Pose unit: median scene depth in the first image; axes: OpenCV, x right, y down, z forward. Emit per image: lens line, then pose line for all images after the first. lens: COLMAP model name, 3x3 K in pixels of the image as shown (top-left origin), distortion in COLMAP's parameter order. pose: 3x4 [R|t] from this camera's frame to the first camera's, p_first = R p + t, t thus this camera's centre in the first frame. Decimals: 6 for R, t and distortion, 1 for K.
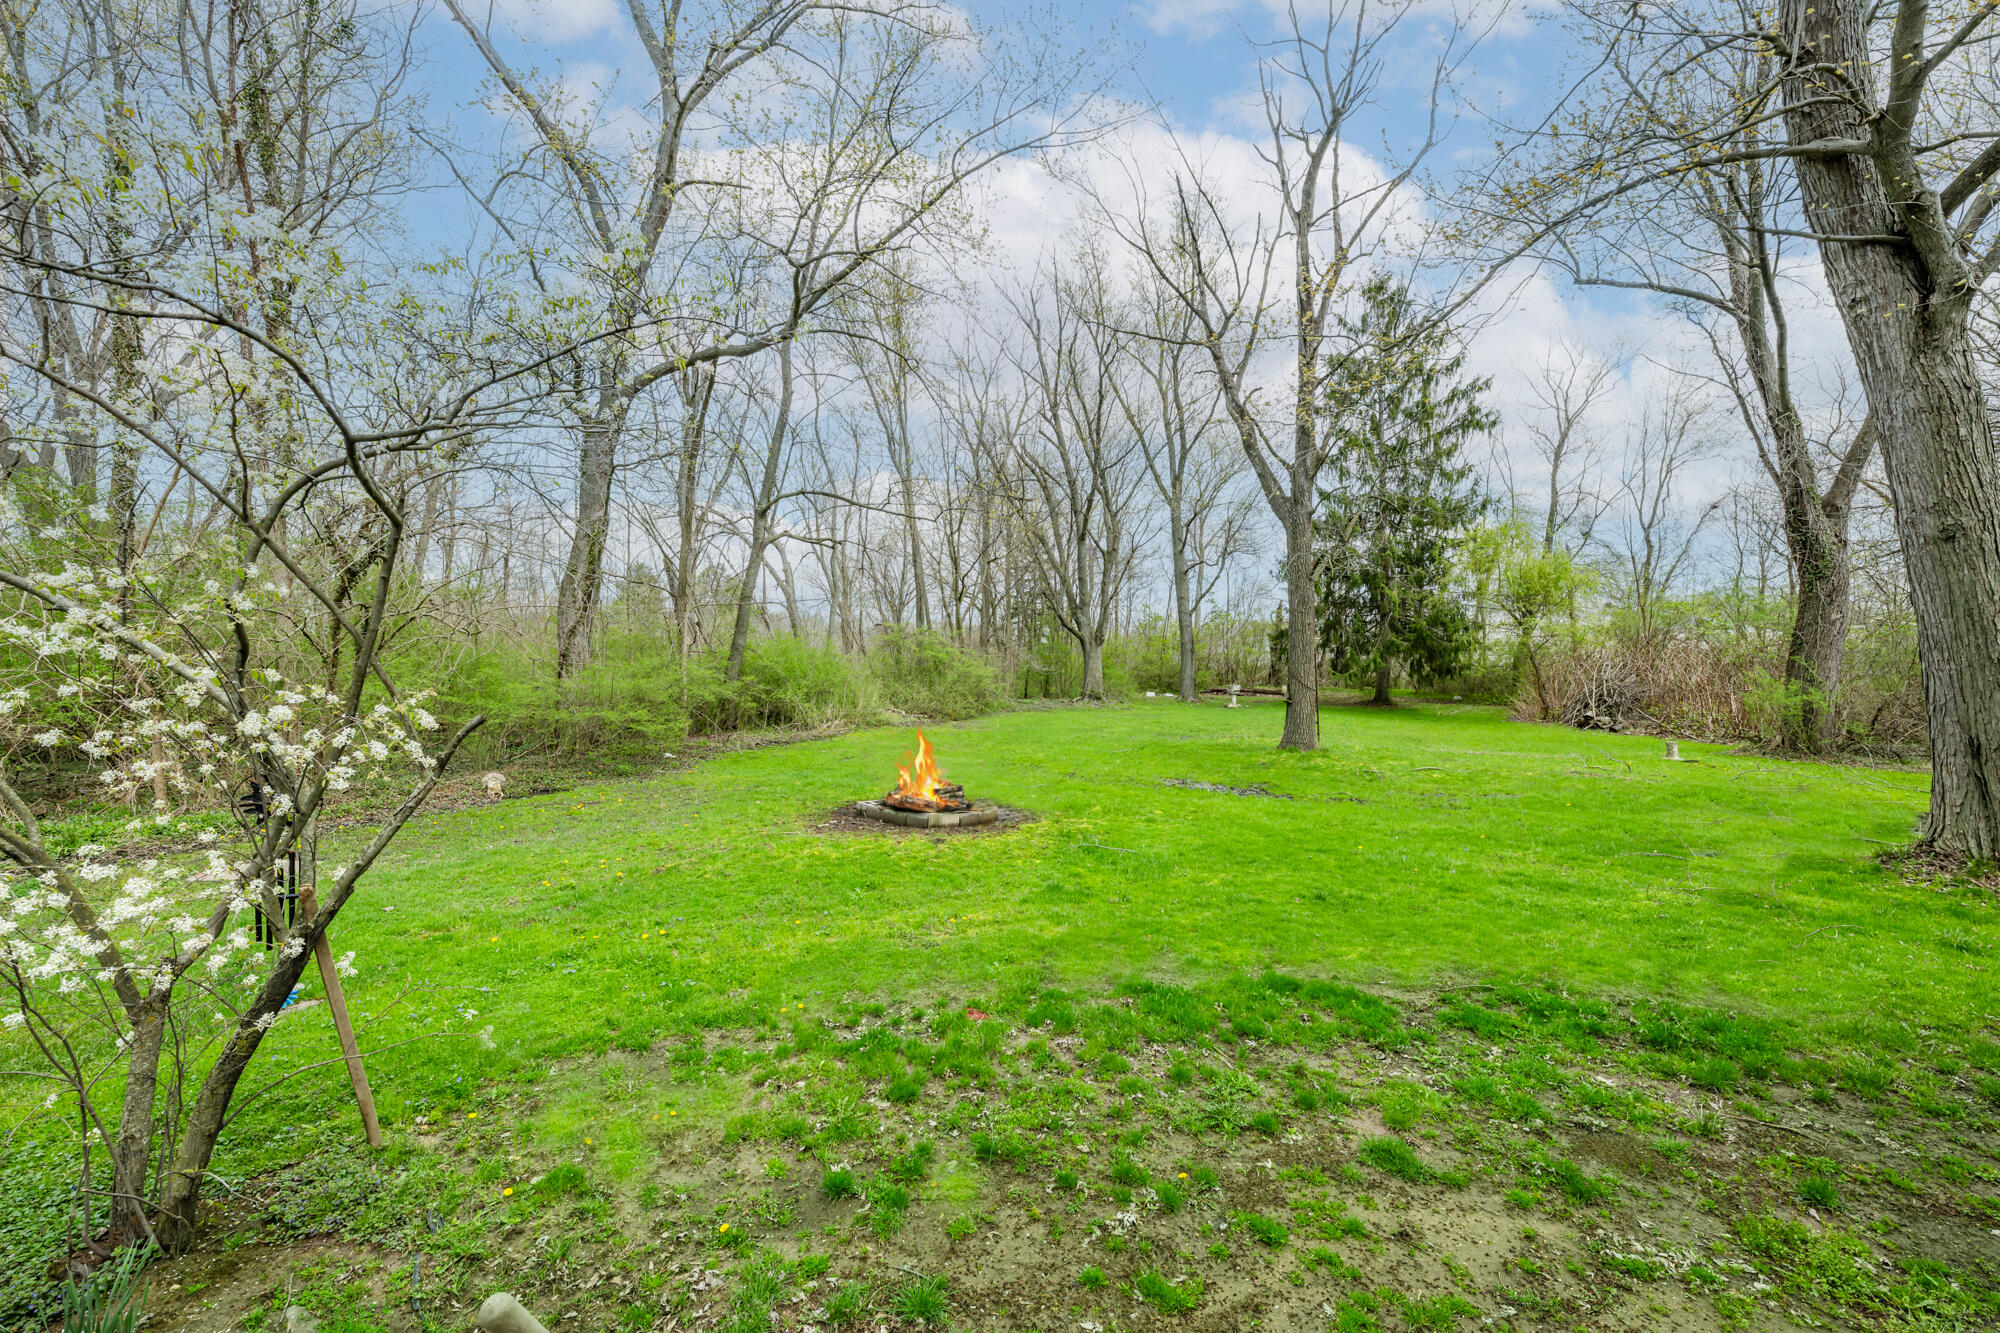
lens RADIAL K [[802.5, 0, 1000.0], [0, 802.5, 666.5], [0, 0, 1]] dist [-0.000270, -0.000033]
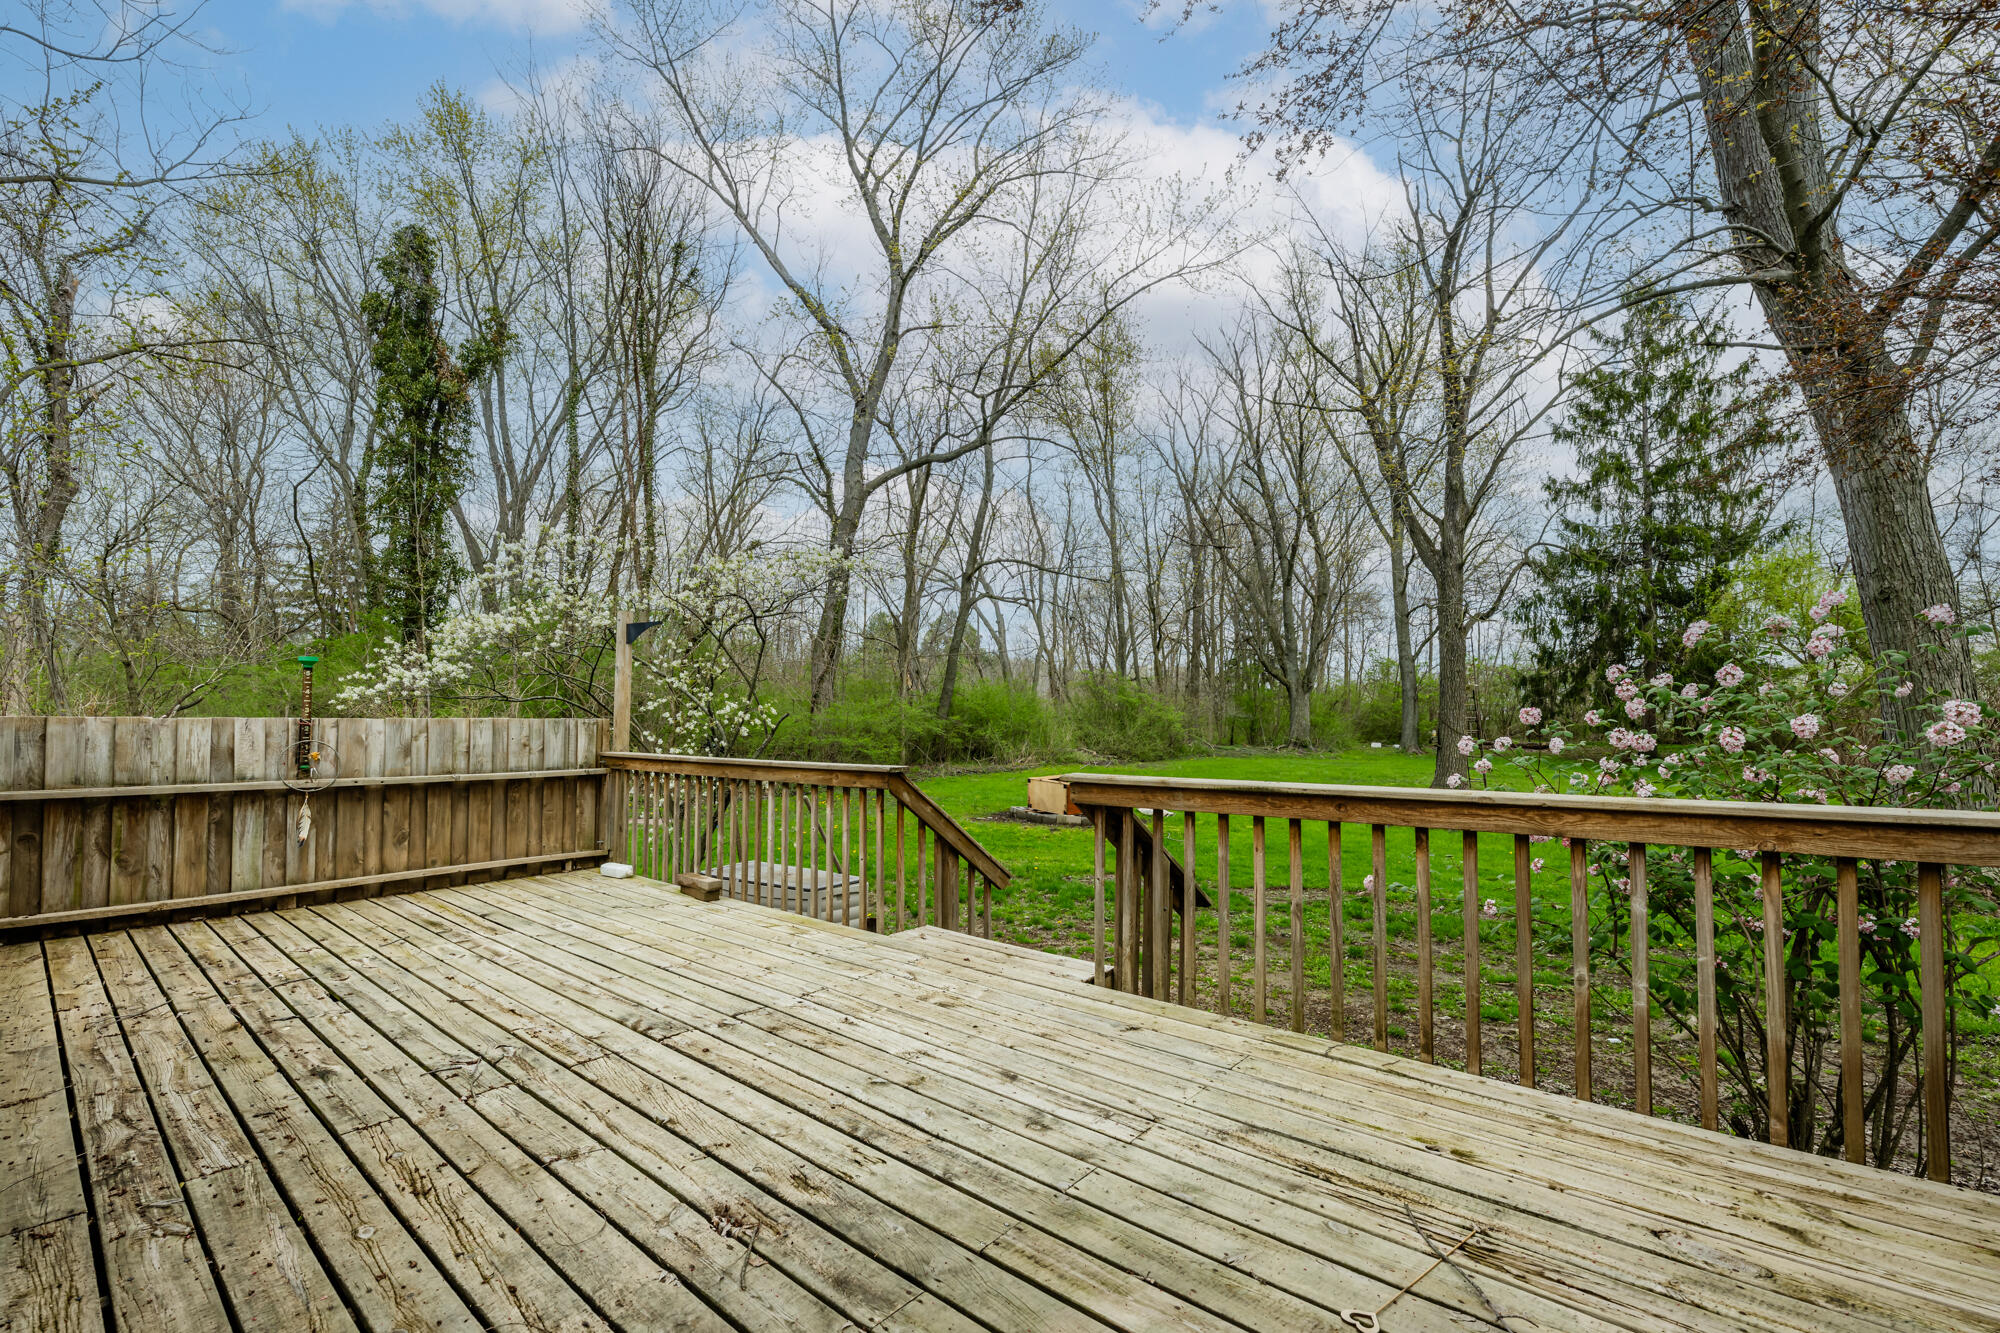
lens RADIAL K [[841.1, 0, 987.0], [0, 841.1, 682.8], [0, 0, 1]] dist [0.000481, 0.000125]
pose [[0.956437, 0.000882, -0.291938, 0.062298], [-0.011789, 0.999296, -0.035604, 0.004262], [0.291701, 0.037494, 0.955774, -0.115178]]
